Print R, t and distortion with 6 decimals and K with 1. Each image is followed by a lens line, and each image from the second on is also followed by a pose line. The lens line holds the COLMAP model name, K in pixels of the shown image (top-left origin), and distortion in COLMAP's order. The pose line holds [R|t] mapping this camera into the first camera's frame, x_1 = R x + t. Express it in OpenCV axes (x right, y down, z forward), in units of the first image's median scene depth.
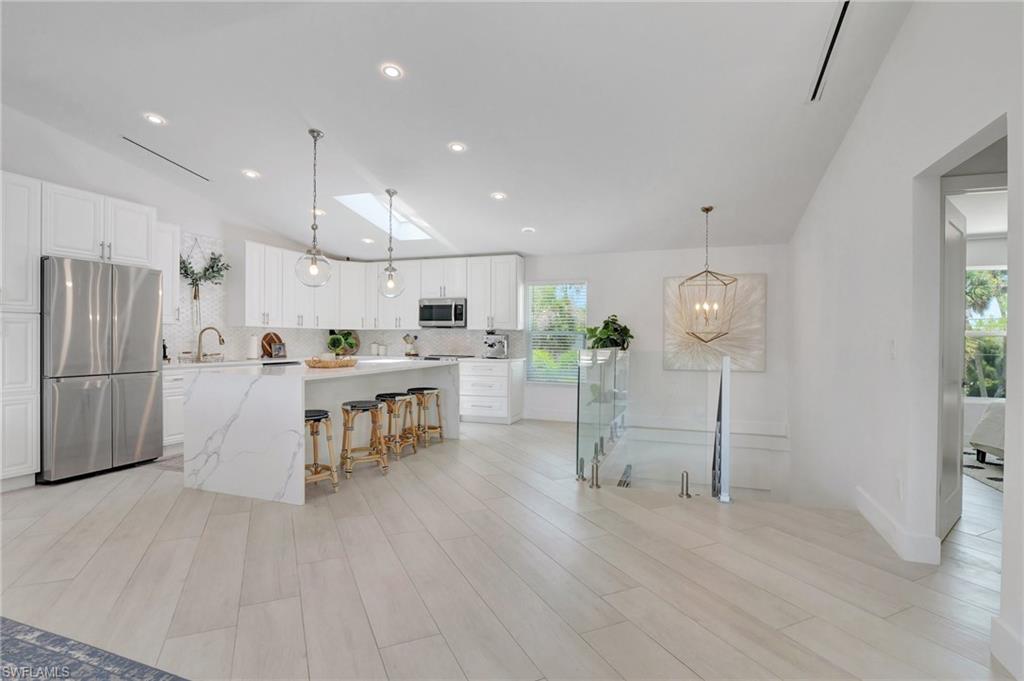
lens RADIAL K [[496.7, 0, 519.4], [0, 496.7, 339.4], [0, 0, 1]] dist [-0.010196, -0.001857]
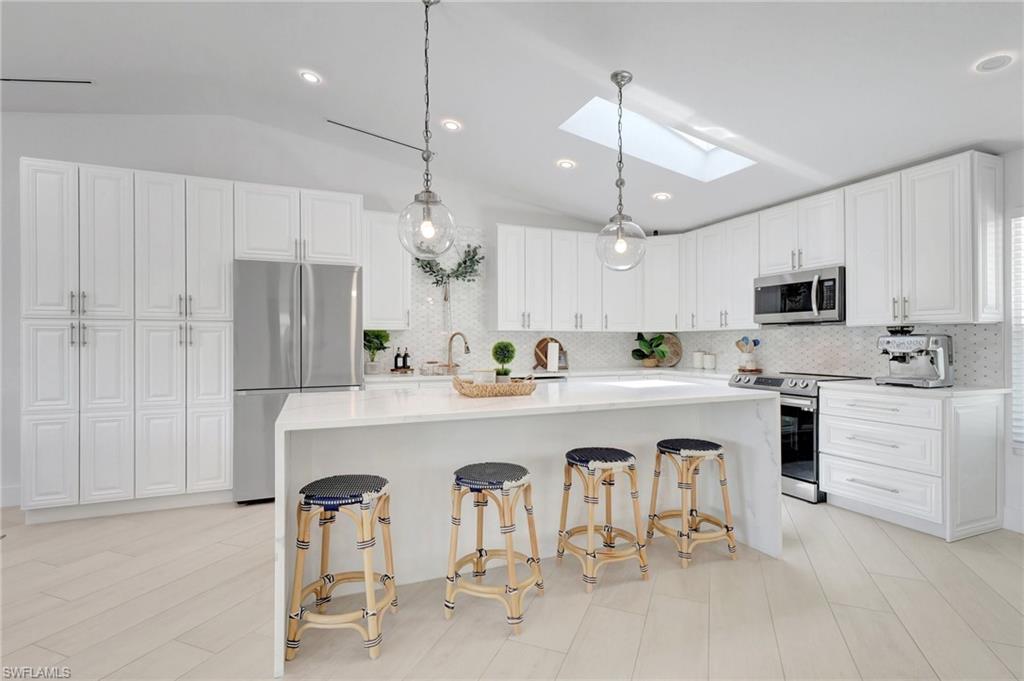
lens RADIAL K [[496.7, 0, 501.5], [0, 496.7, 339.6], [0, 0, 1]] dist [-0.010196, -0.001857]
pose [[0.655907, -0.013090, -0.754728, 0.048765], [0.005371, 0.999905, -0.012675, -0.001446], [0.754822, 0.004260, 0.655915, 0.414002]]
